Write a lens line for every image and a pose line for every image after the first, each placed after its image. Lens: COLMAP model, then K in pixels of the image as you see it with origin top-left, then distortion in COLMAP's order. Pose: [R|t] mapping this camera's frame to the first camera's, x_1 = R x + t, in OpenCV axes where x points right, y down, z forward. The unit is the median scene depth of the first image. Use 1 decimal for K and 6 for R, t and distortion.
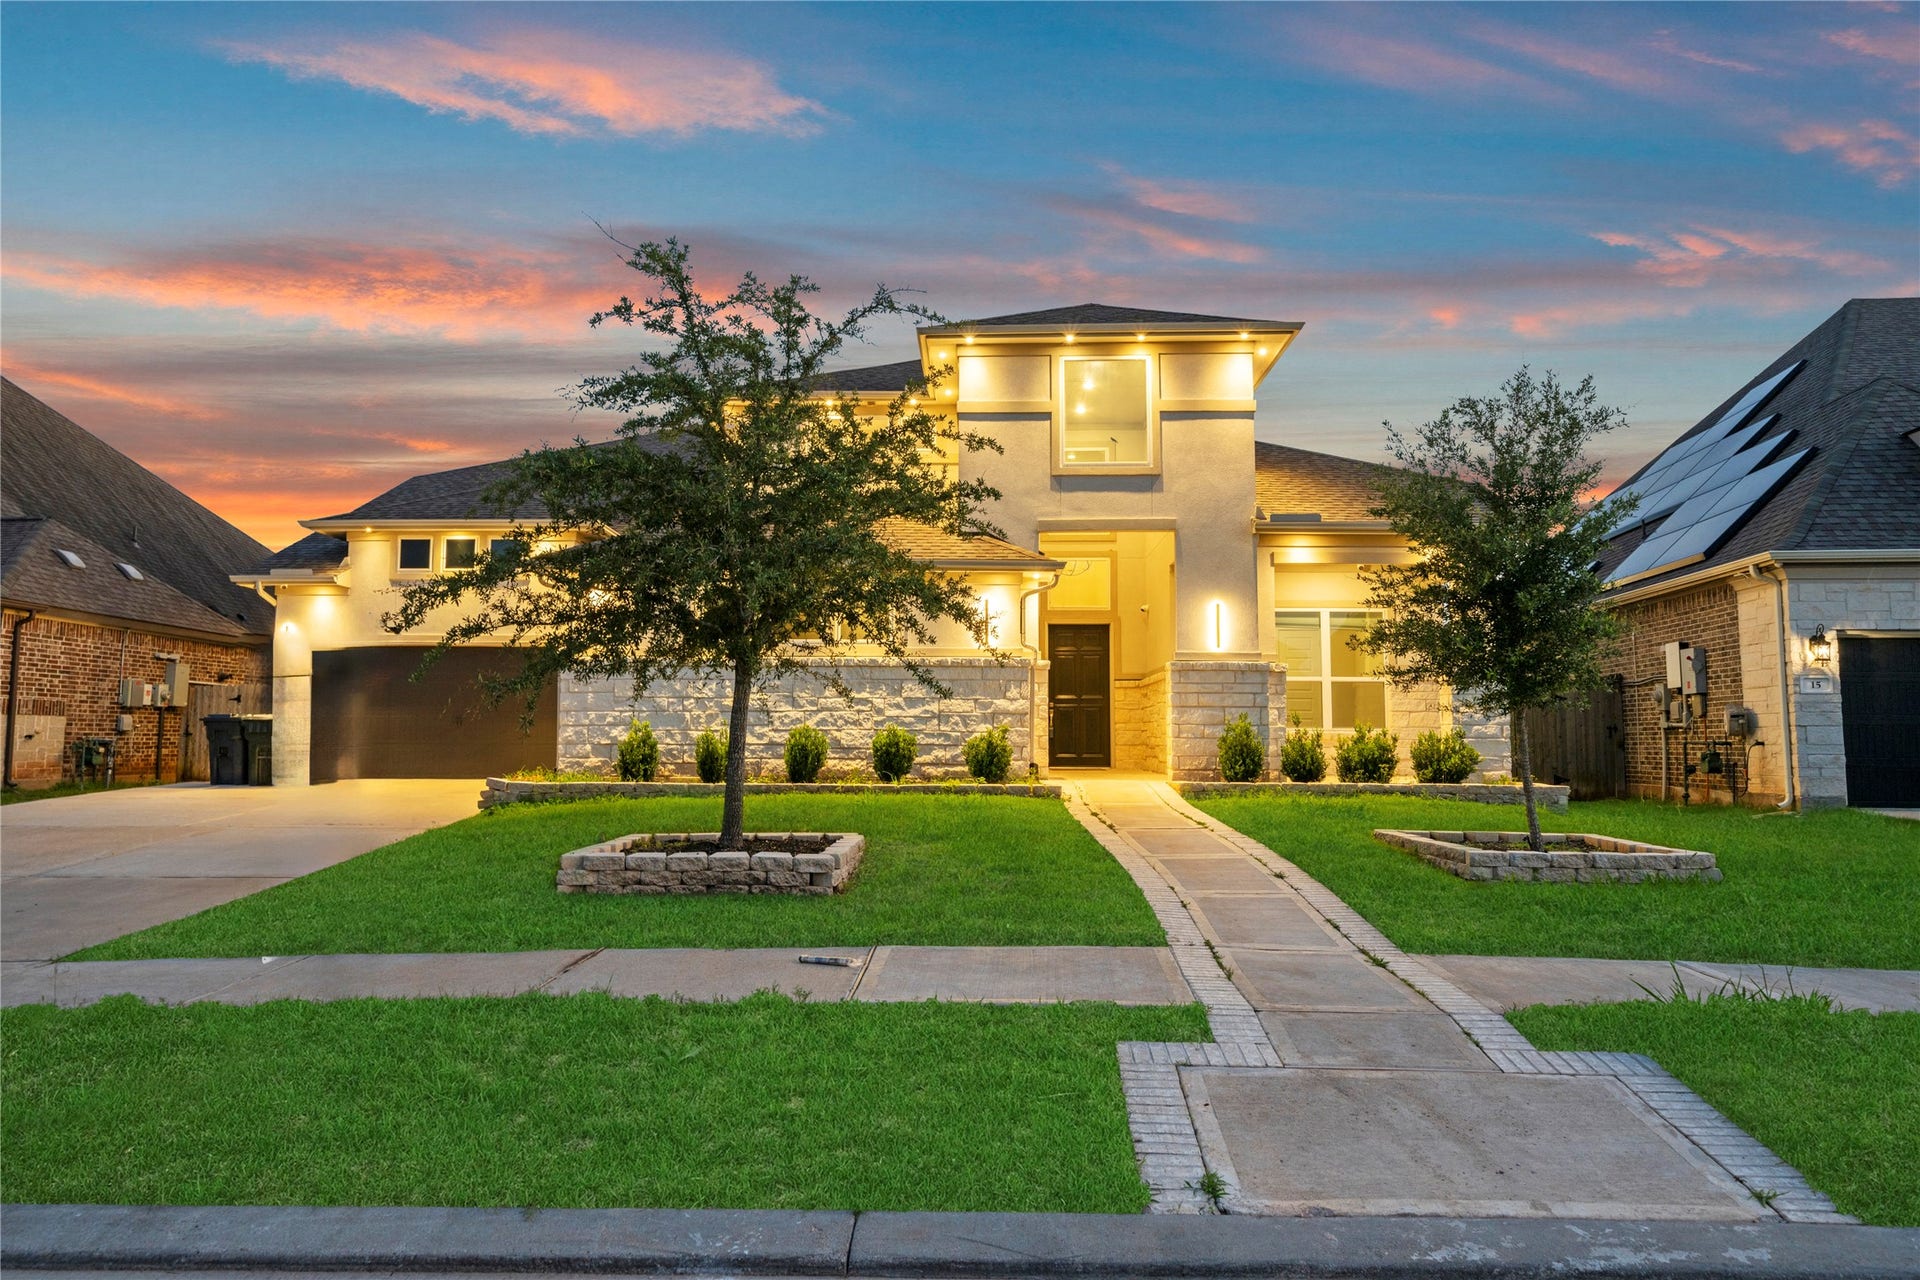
lens RADIAL K [[1240.8, 0, 960.0], [0, 1240.8, 640.0], [0, 0, 1]] dist [0.000229, 0.001360]
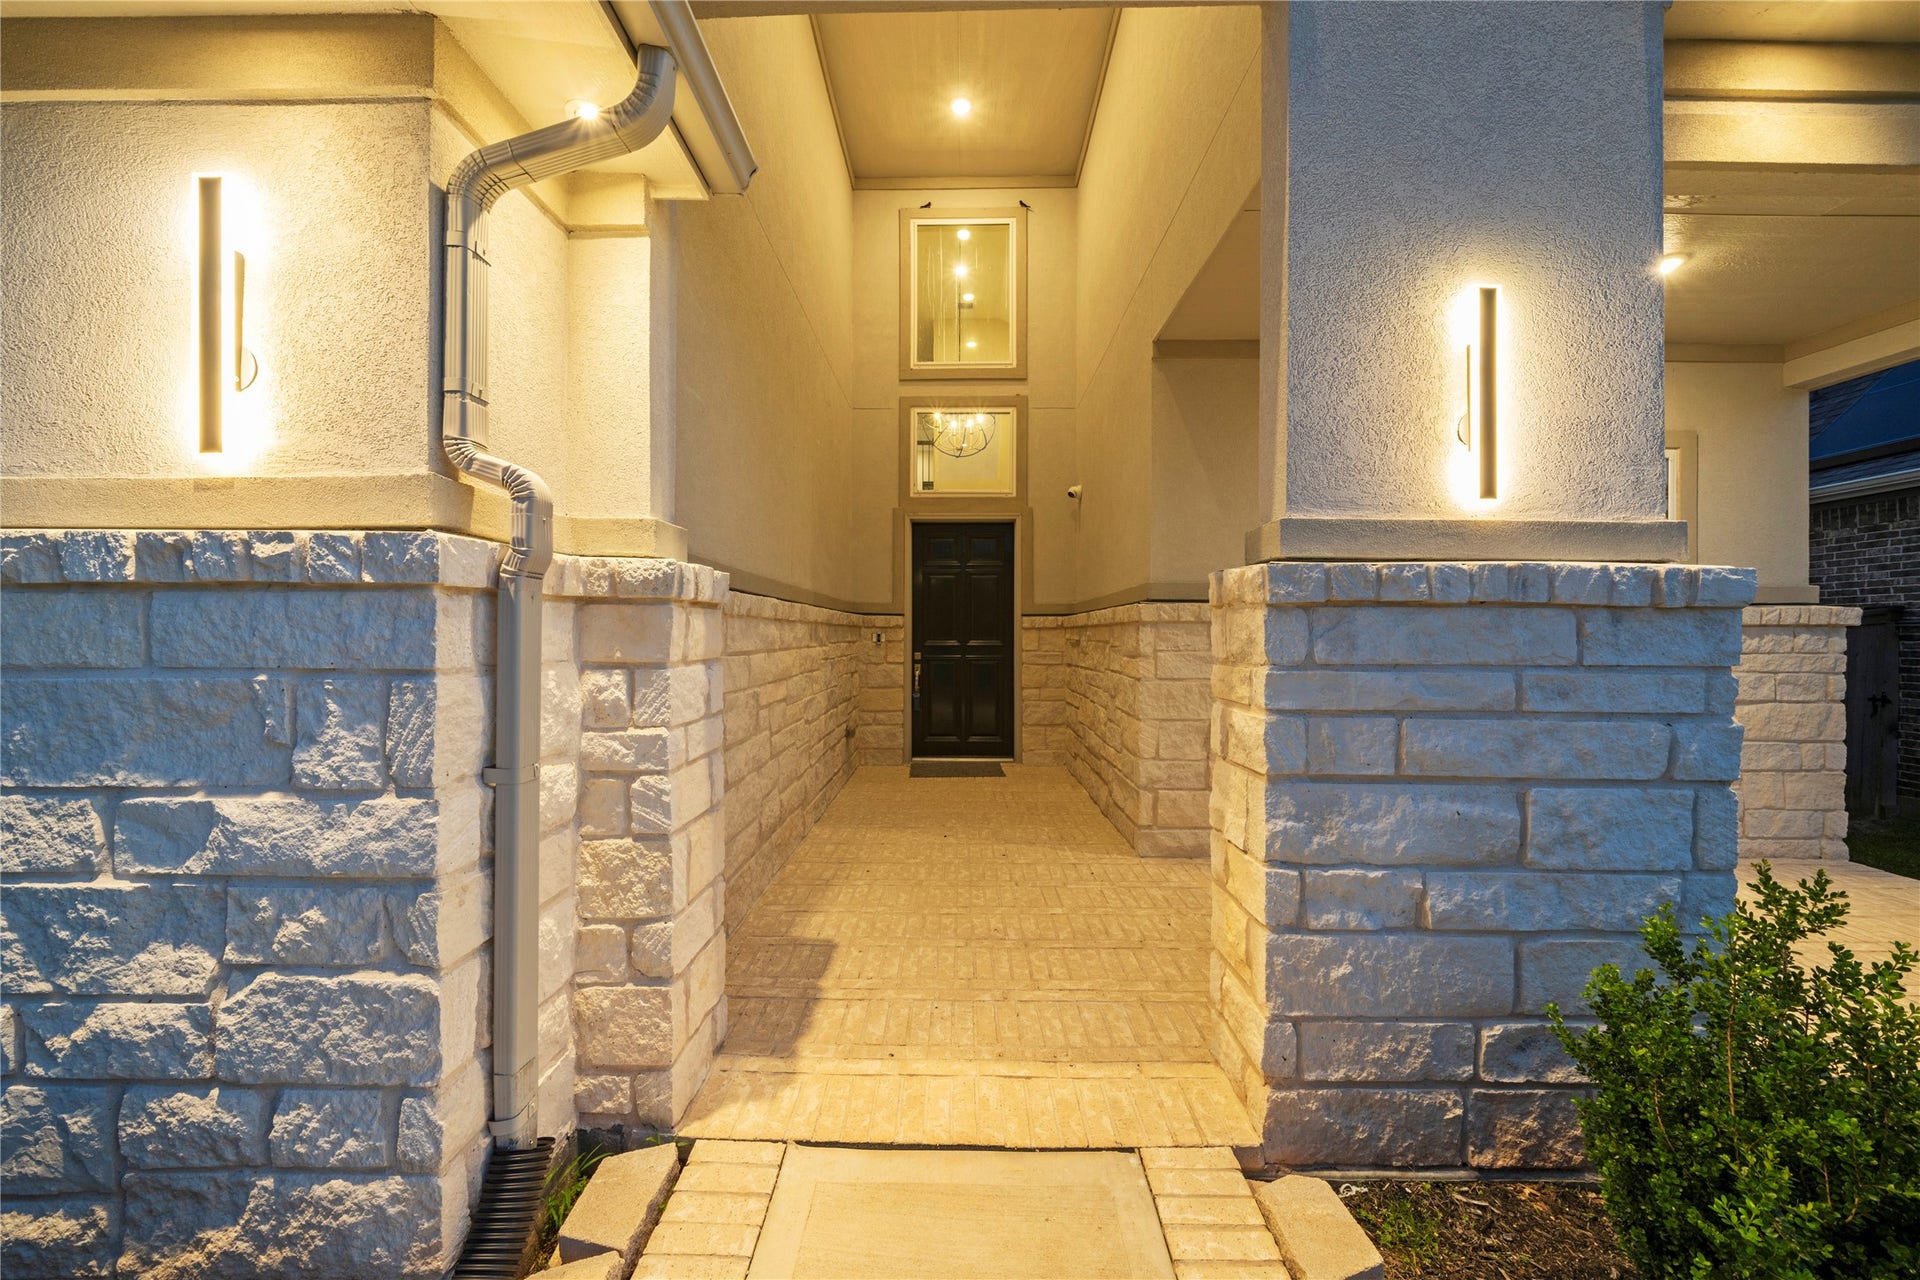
lens RADIAL K [[690.6, 0, 960.0], [0, 690.6, 640.0], [0, 0, 1]] dist [-0.000269, -0.000044]
pose [[0.999790, -0.002193, 0.020371, 0.092314], [0.000457, 0.996396, 0.084818, 0.016281], [-0.020484, -0.084791, 0.996188, 0.703059]]
